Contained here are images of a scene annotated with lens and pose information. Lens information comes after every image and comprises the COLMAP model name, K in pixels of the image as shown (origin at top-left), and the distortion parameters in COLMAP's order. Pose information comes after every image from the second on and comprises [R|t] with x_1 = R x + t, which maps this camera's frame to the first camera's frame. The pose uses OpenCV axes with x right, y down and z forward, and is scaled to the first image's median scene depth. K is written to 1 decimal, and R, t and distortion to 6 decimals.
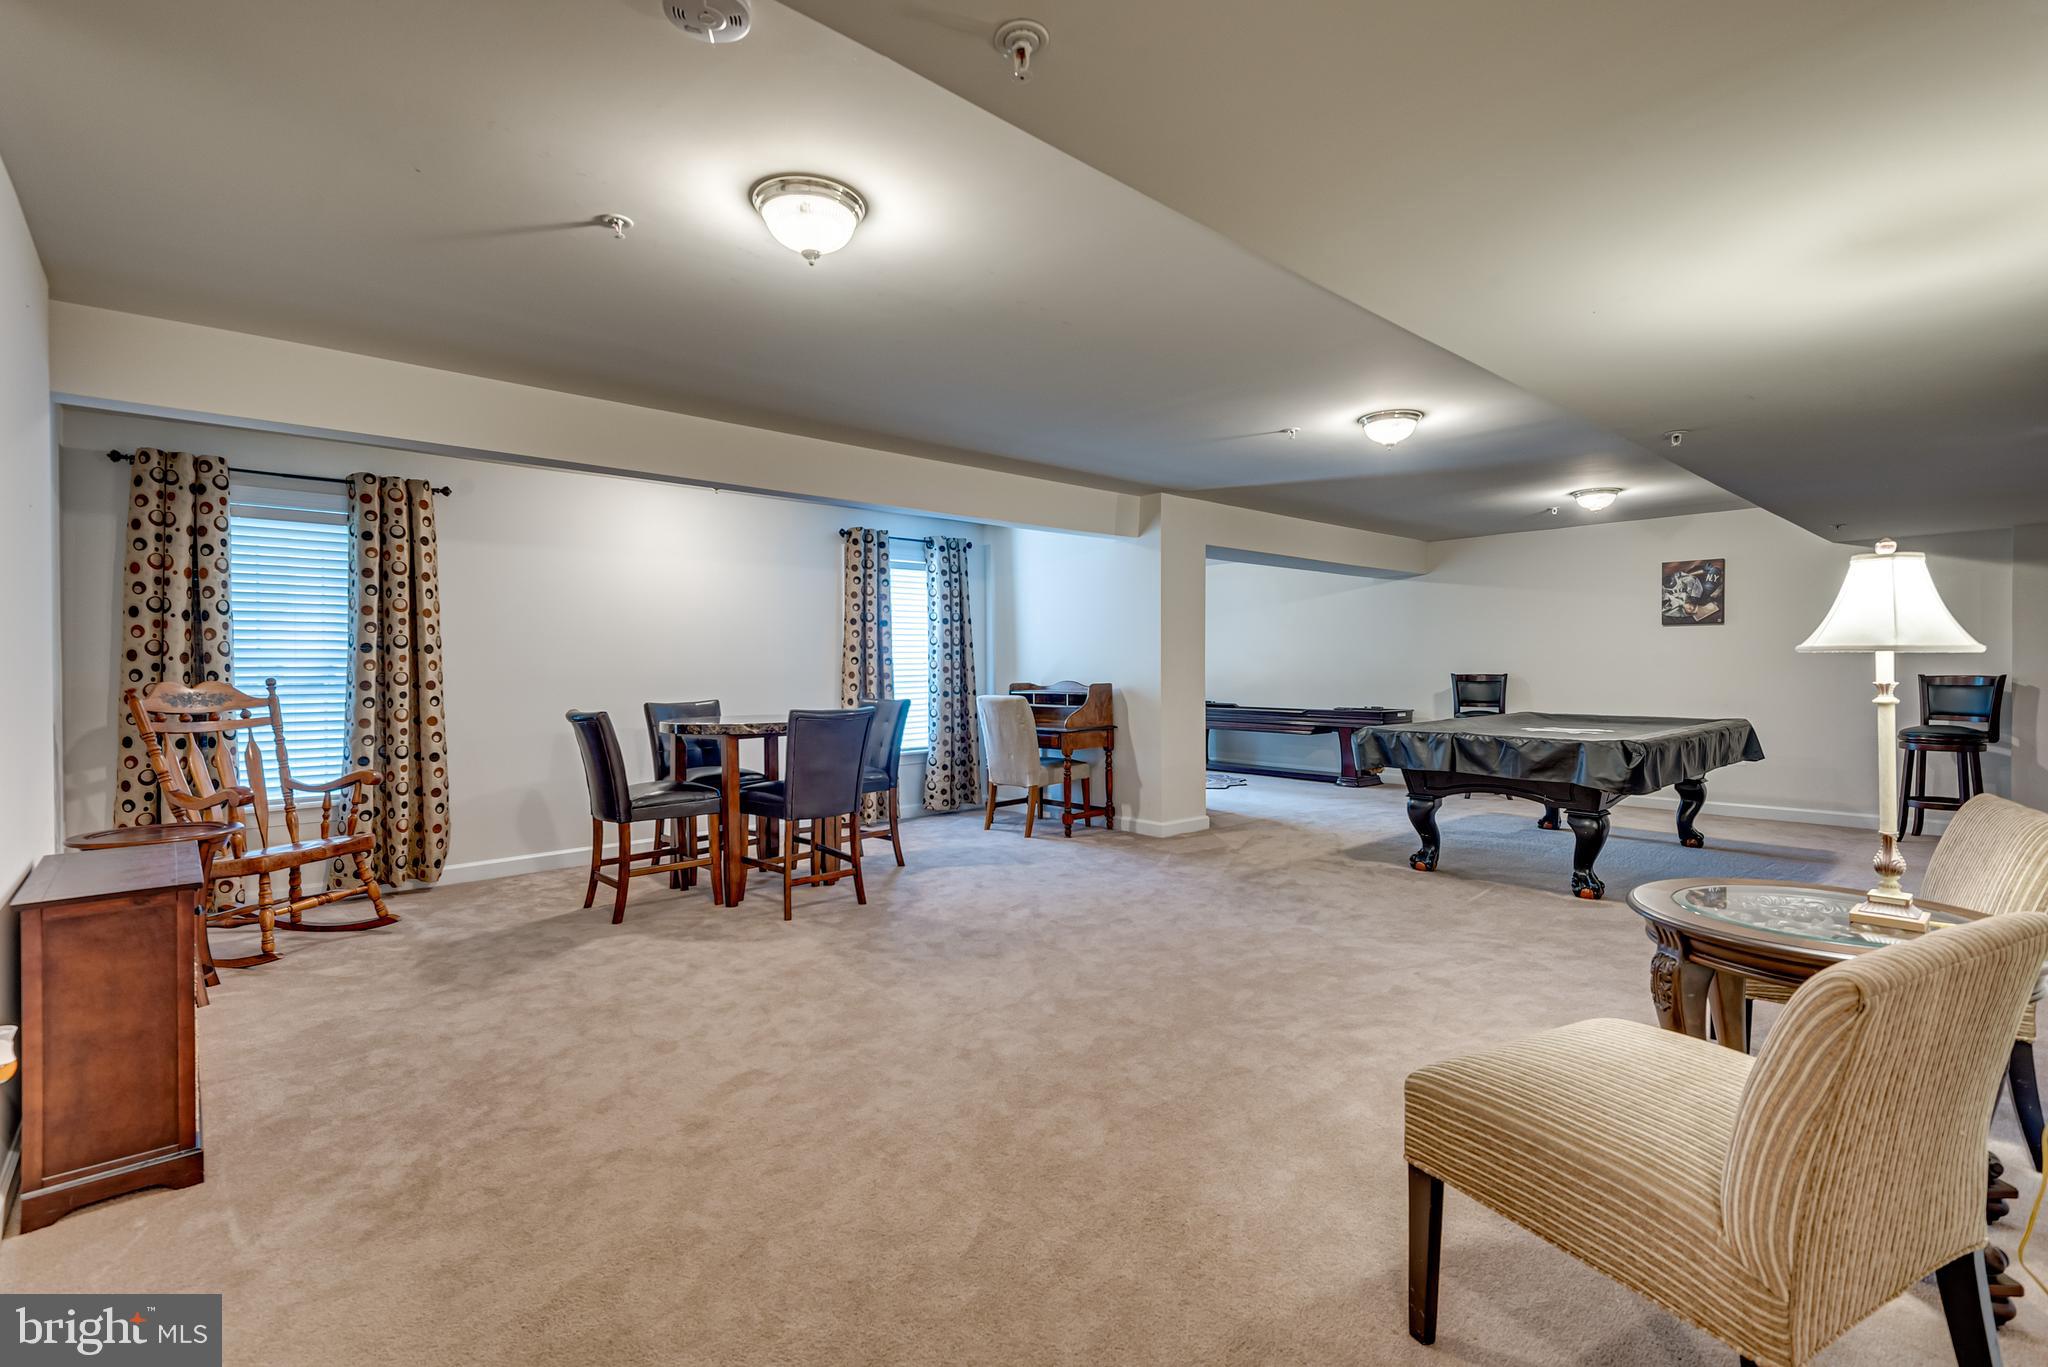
lens RADIAL K [[926.3, 0, 1021.7], [0, 926.3, 669.7], [0, 0, 1]] dist [0.019645, -0.000442]
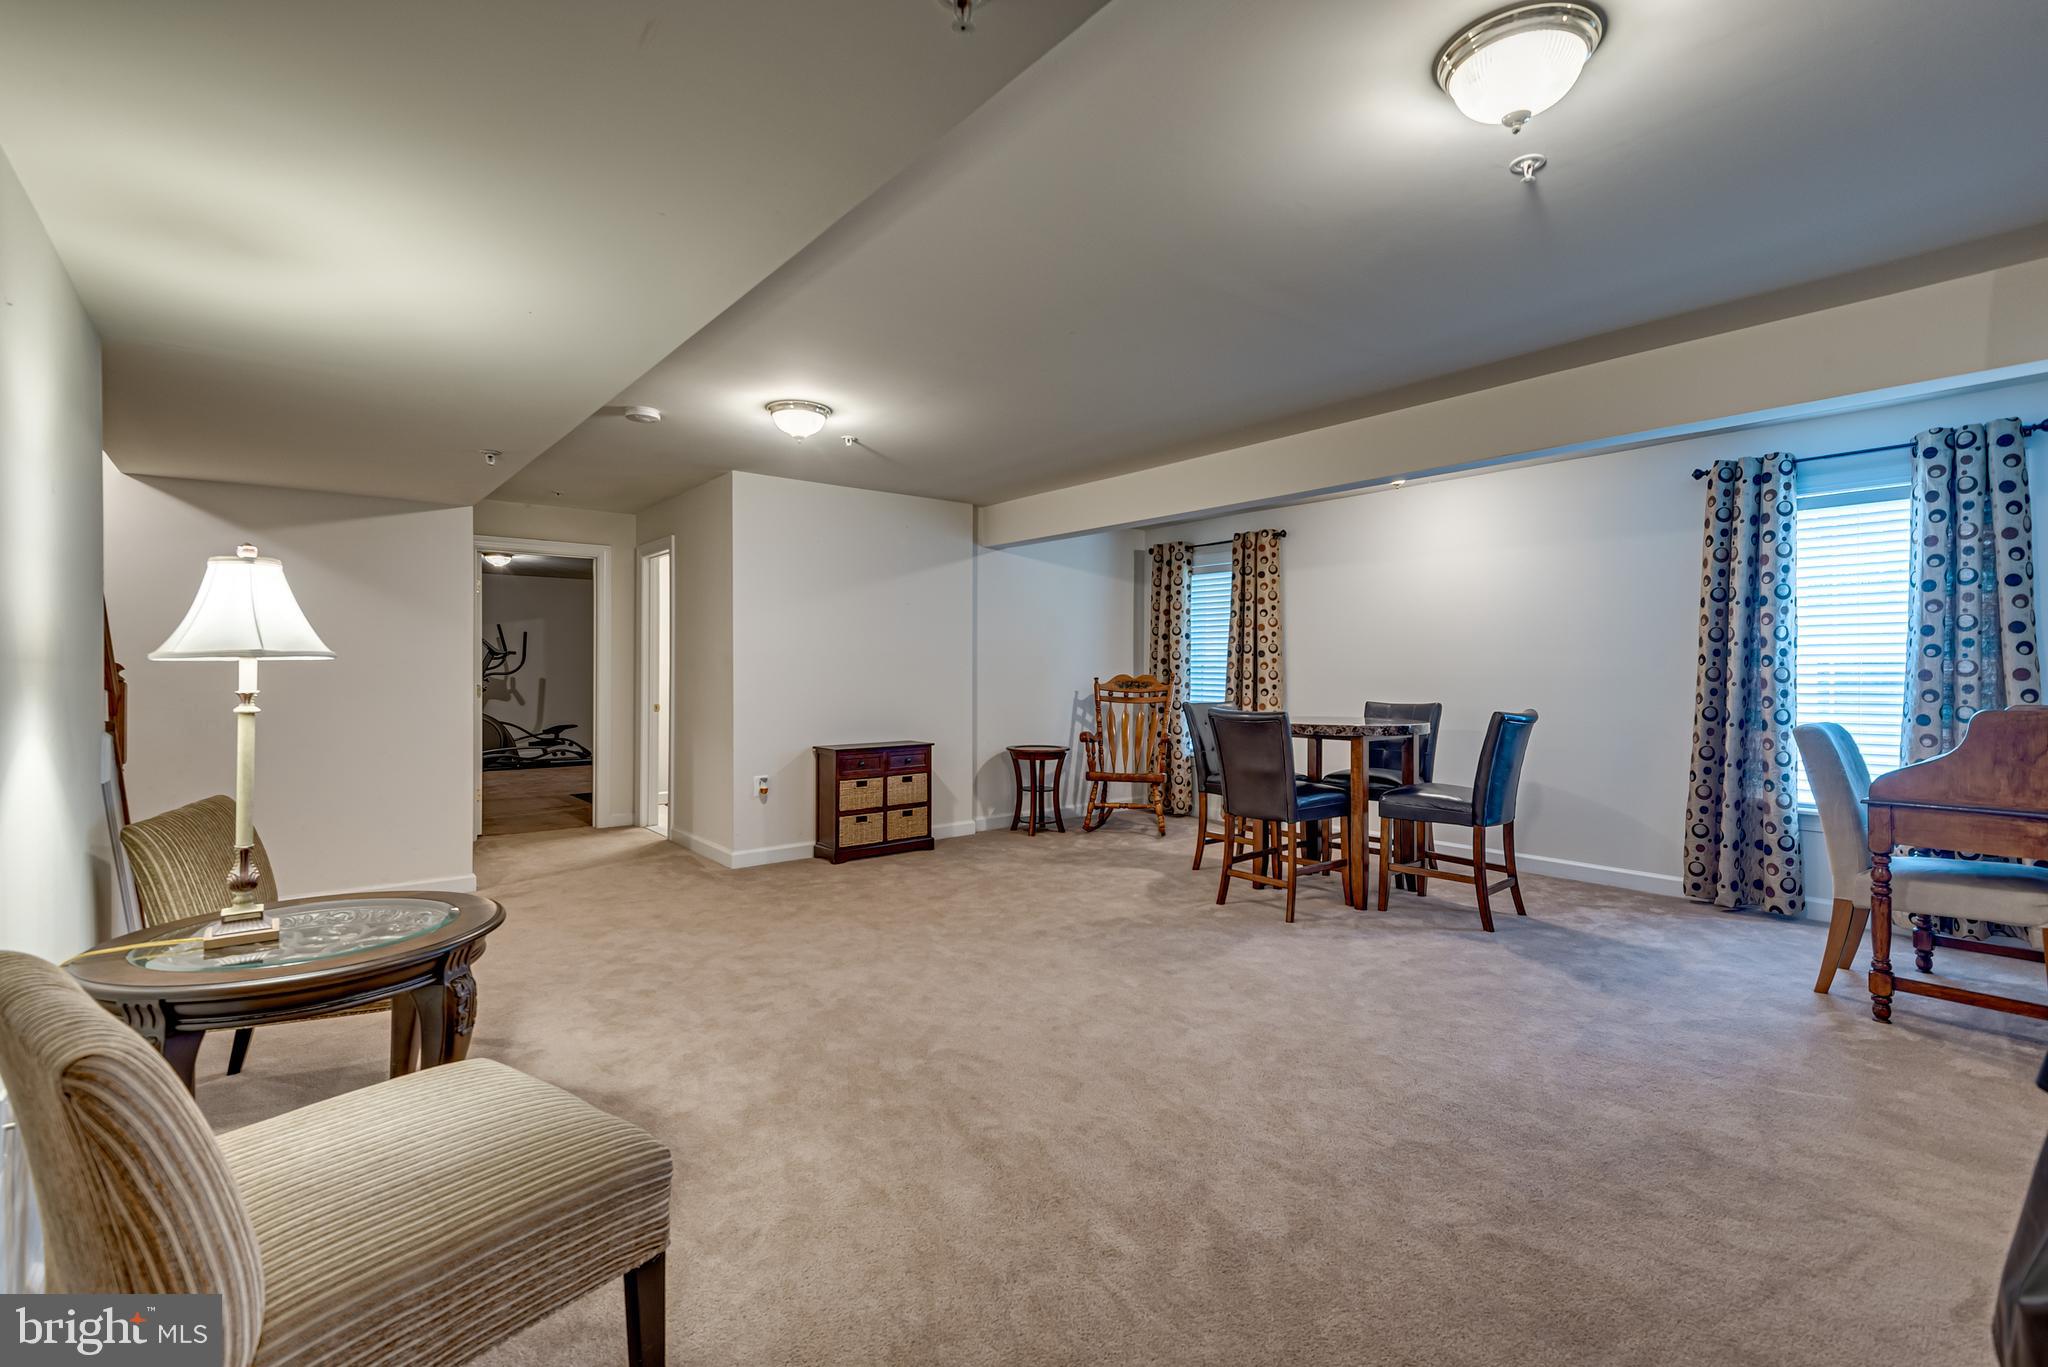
lens RADIAL K [[926.3, 0, 1021.7], [0, 926.3, 669.7], [0, 0, 1]] dist [0.019645, -0.000442]
pose [[-0.096648, 0.025122, -0.995002, 0.551418], [0.008055, 0.999668, 0.024457, -0.023017], [0.995286, -0.005651, -0.096818, 0.559638]]
